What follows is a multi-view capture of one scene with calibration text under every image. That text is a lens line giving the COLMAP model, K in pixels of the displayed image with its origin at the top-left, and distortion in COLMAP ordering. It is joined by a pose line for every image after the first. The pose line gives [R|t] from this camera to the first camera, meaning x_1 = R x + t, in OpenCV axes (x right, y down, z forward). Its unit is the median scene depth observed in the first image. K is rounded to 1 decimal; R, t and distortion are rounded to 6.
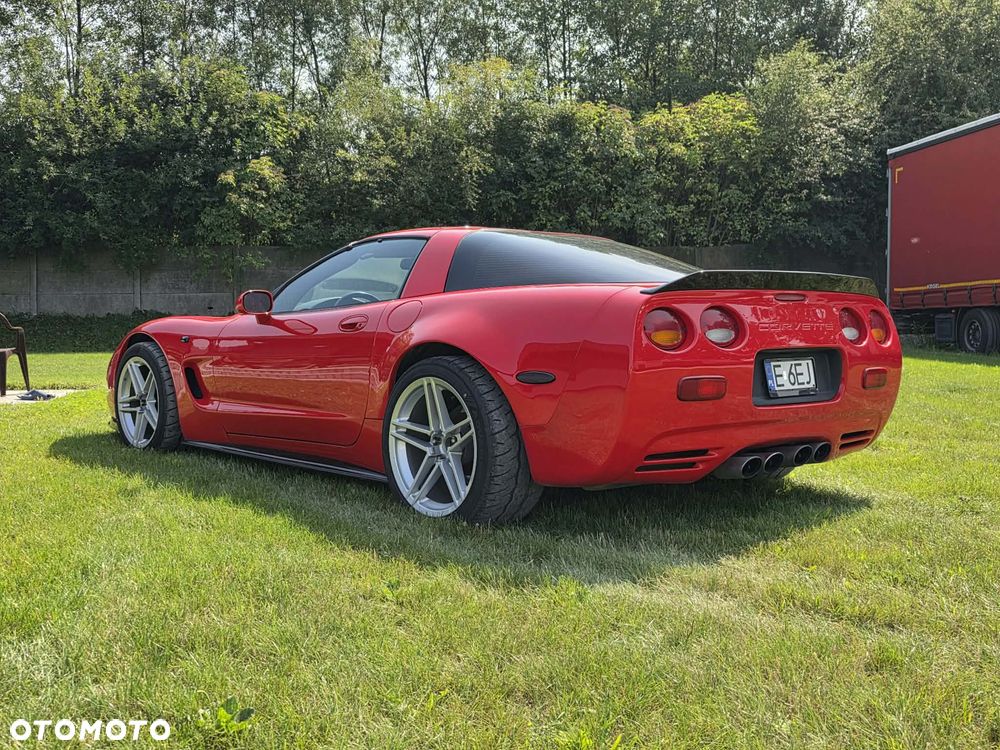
lens RADIAL K [[1132.1, 0, 501.7], [0, 1132.1, 382.2], [0, 0, 1]] dist [0.147861, -0.275044]
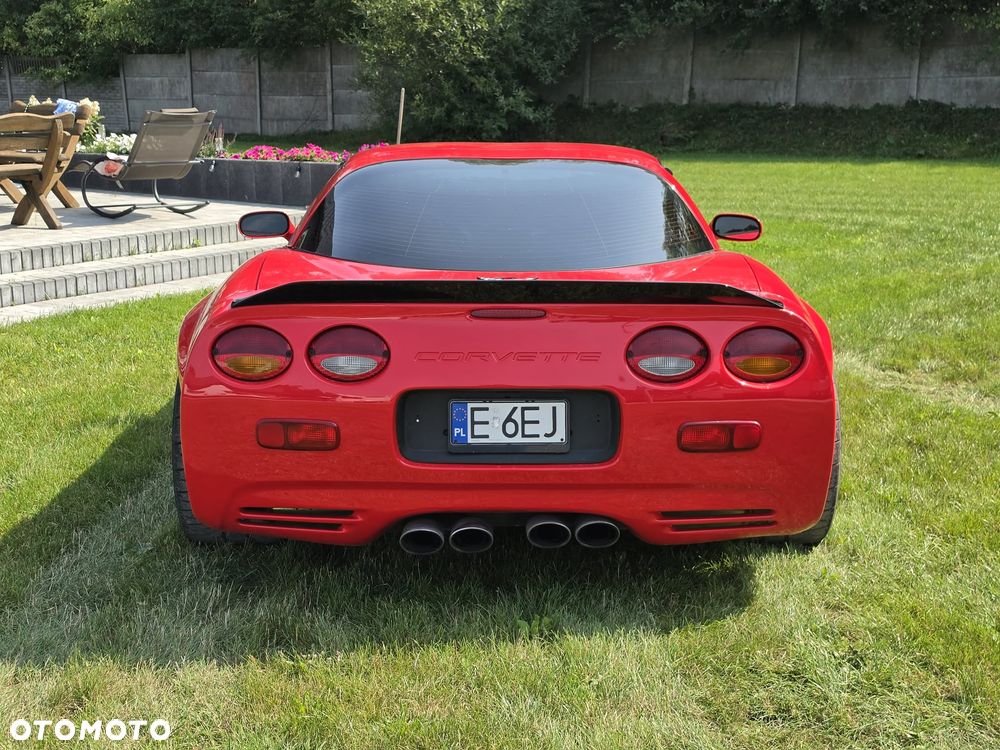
lens RADIAL K [[1468.9, 0, 500.0], [0, 1468.9, 375.0], [0, 0, 1]] dist [0.044199, 0.045244]
pose [[0.749217, 0.133932, -0.648641, 0.546297], [-0.035738, 0.986089, 0.162330, -0.119261], [0.661359, -0.098439, 0.743582, 0.218334]]
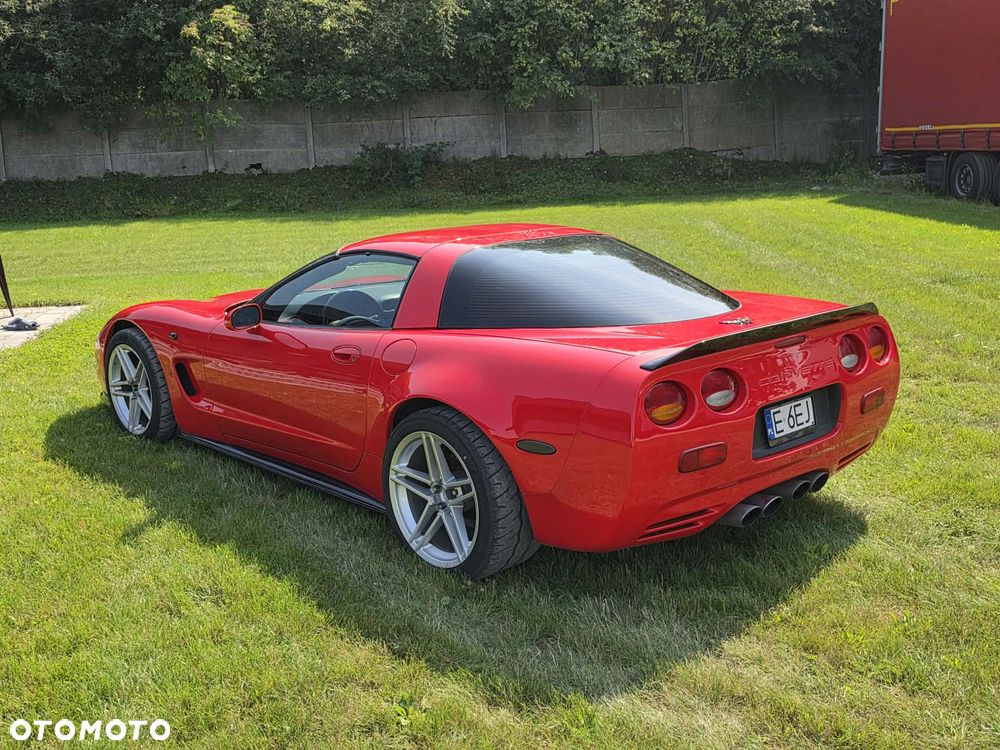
lens RADIAL K [[1131.9, 0, 494.4], [0, 1131.9, 387.1], [0, 0, 1]] dist [0.140751, -0.251071]
pose [[0.999433, -0.033311, 0.004849, -0.005797], [0.032023, 0.985257, 0.168058, -0.137698], [-0.010376, -0.167807, 0.985765, 0.016338]]
